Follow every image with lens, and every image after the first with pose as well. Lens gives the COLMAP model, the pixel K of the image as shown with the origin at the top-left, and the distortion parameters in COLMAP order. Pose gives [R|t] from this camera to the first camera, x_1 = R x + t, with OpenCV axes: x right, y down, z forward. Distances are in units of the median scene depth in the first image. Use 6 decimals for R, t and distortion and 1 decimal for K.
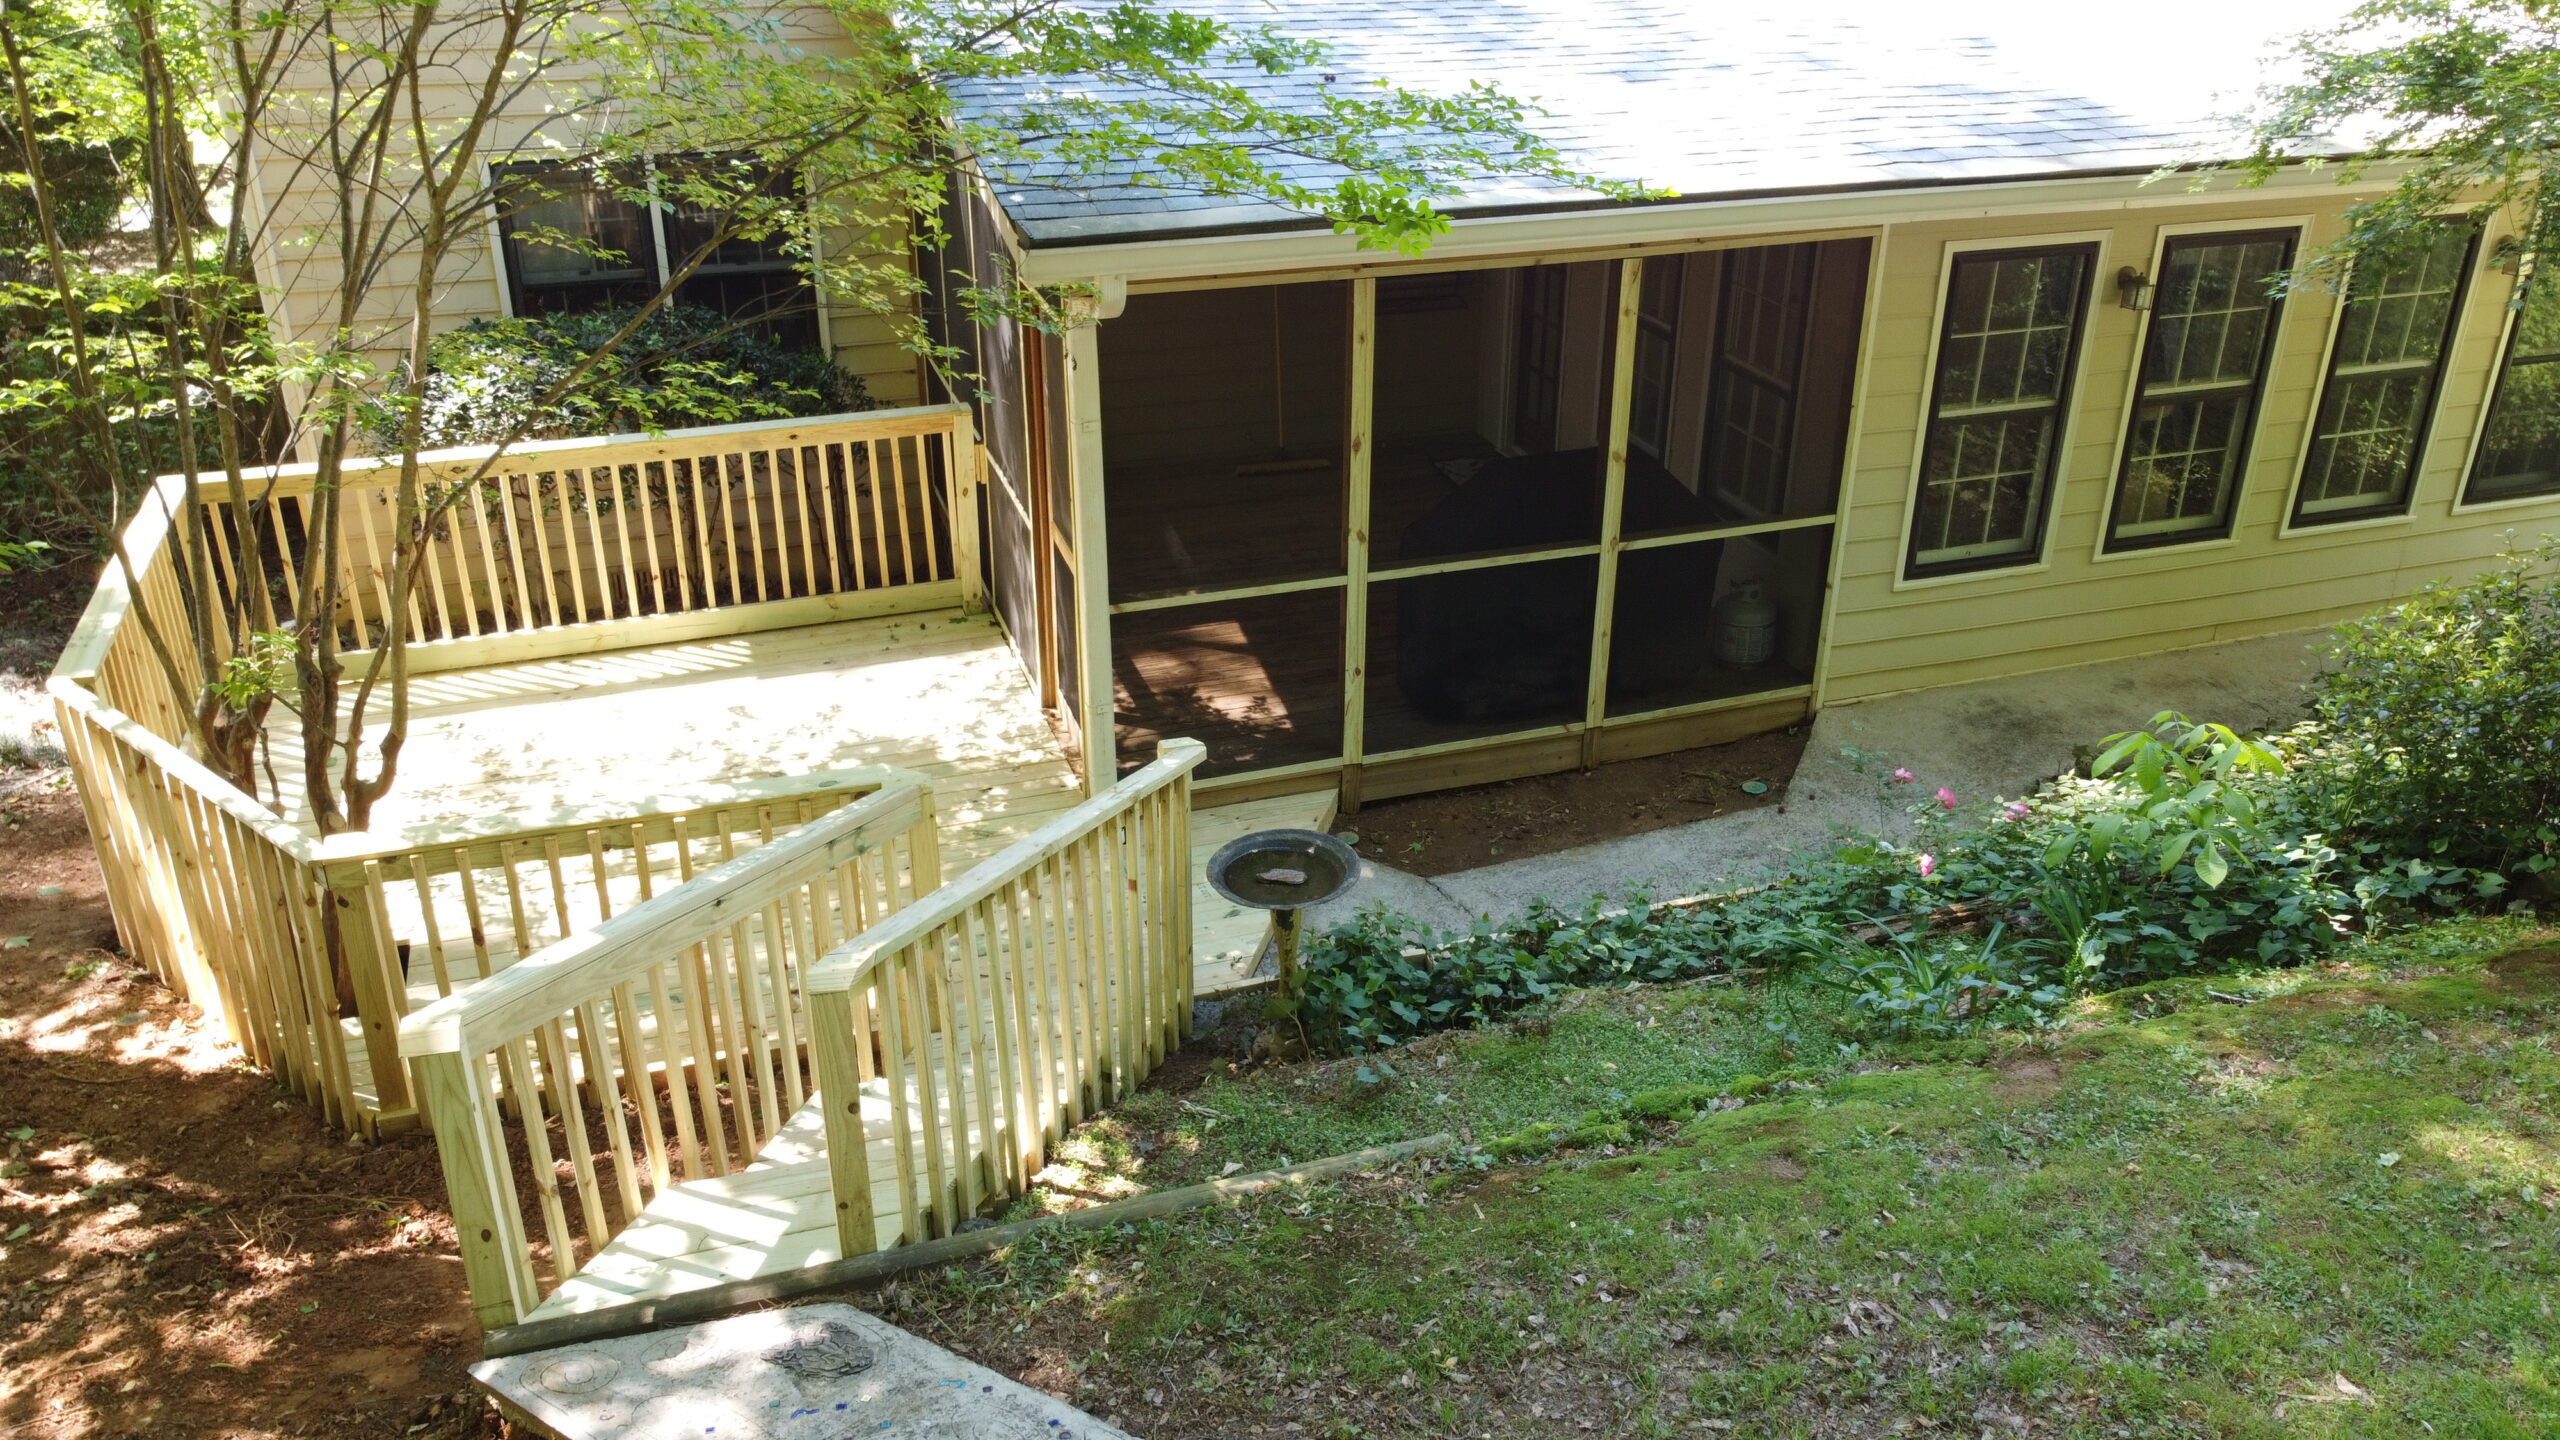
lens RADIAL K [[1971.2, 0, 1280.0], [0, 1971.2, 720.0], [0, 0, 1]] dist [-0.009871, -0.007180]
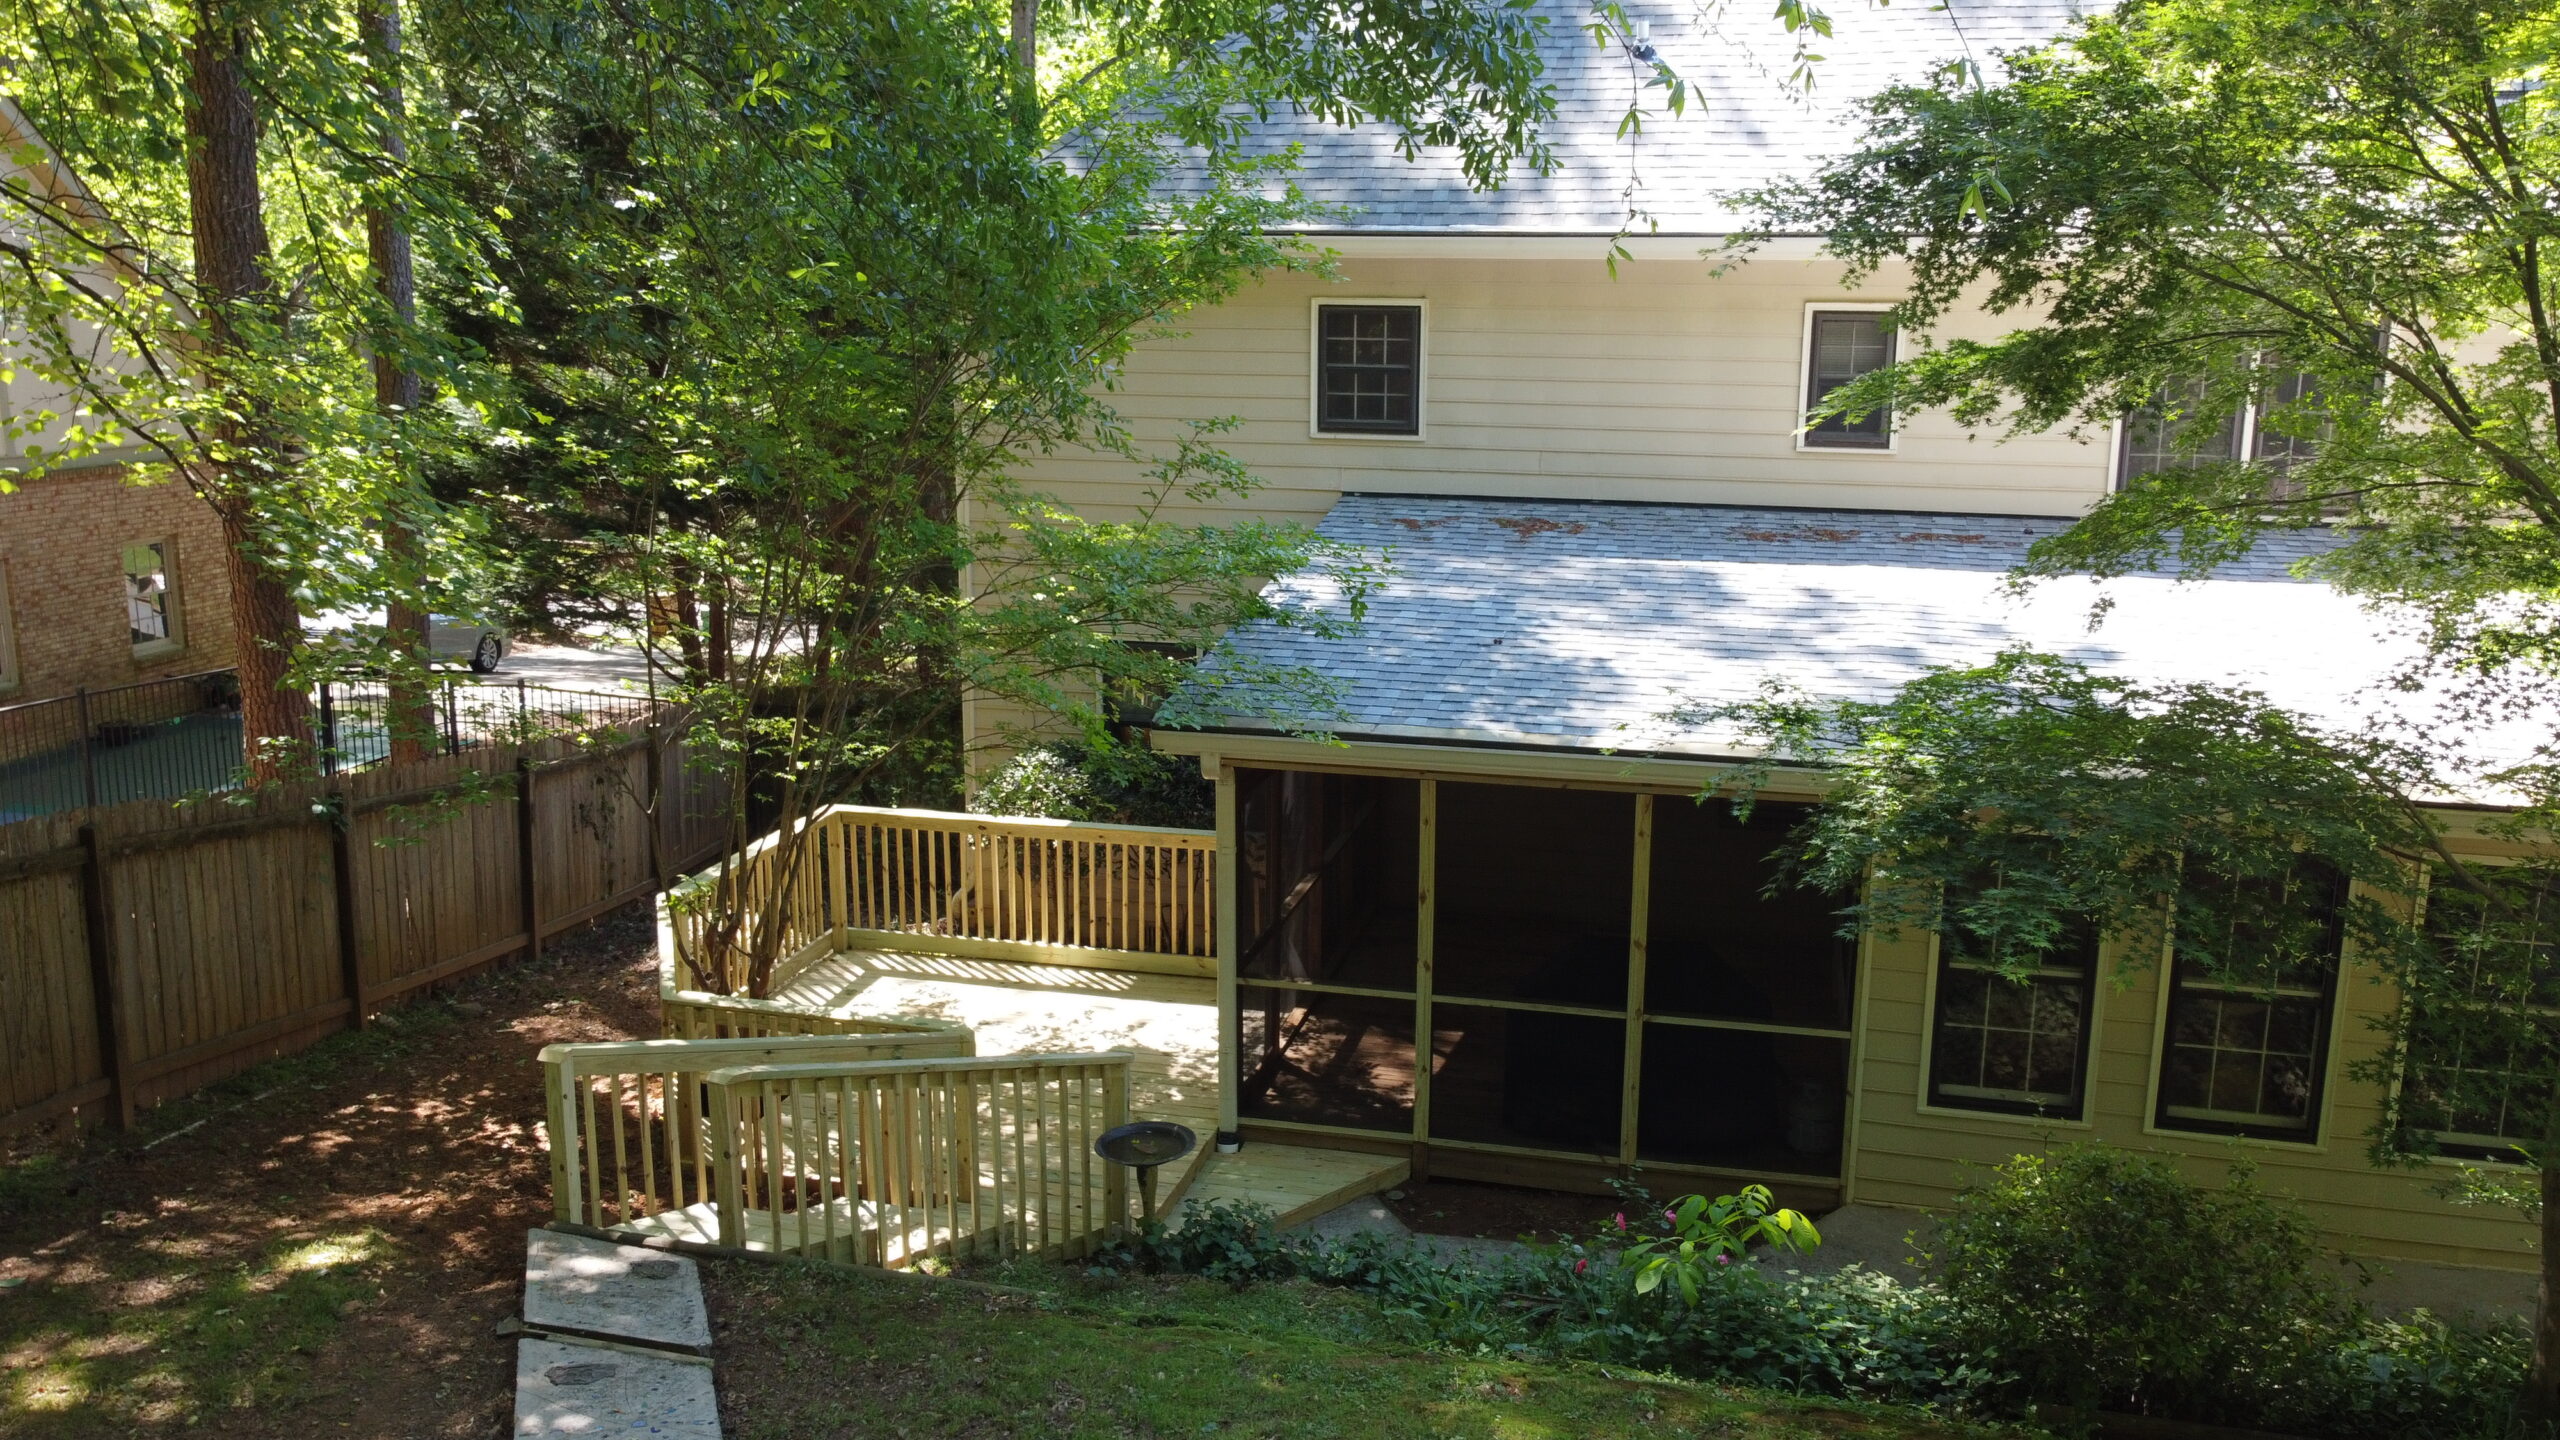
lens RADIAL K [[1971.2, 0, 1280.0], [0, 1971.2, 720.0], [0, 0, 1]] dist [-0.009871, -0.007180]
pose [[0.847105, 0.117665, -0.518236, 0.582620], [-0.237298, 0.956312, -0.170757, -0.000294], [0.475503, 0.267625, 0.838018, -0.203797]]
